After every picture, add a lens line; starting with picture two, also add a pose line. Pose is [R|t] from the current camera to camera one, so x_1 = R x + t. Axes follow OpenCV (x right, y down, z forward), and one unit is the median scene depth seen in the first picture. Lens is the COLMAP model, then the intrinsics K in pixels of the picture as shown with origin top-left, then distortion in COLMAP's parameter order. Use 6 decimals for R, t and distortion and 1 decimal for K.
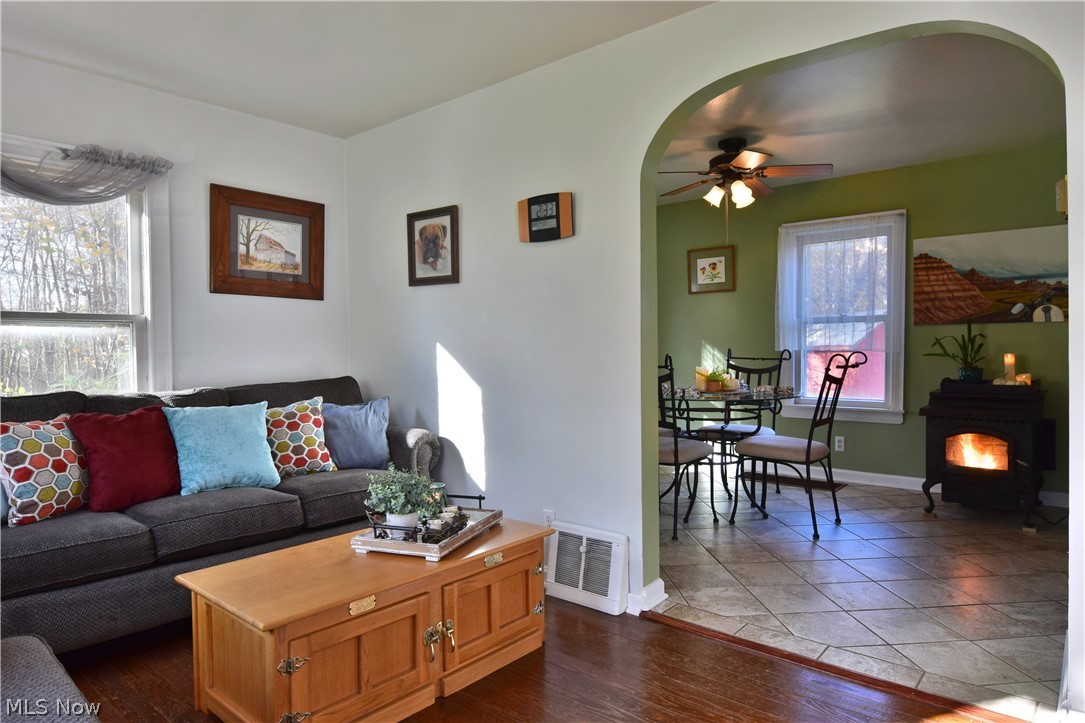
lens RADIAL K [[658.0, 0, 545.0], [0, 658.0, 365.3], [0, 0, 1]] dist [-0.015638, -0.002412]
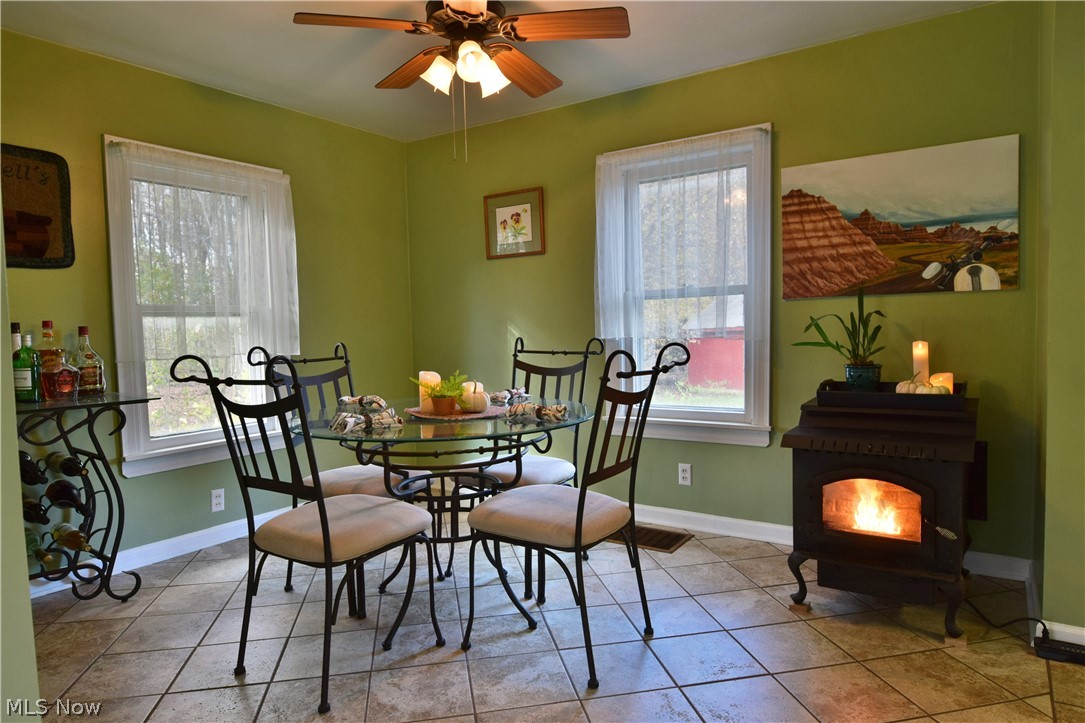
lens RADIAL K [[658.0, 0, 545.6], [0, 658.0, 366.2], [0, 0, 1]] dist [-0.015638, -0.002412]
pose [[0.992991, -0.018996, 0.116656, 0.258475], [0.016040, 0.999527, 0.026225, -0.015303], [-0.117099, -0.024170, 0.992826, 0.384964]]
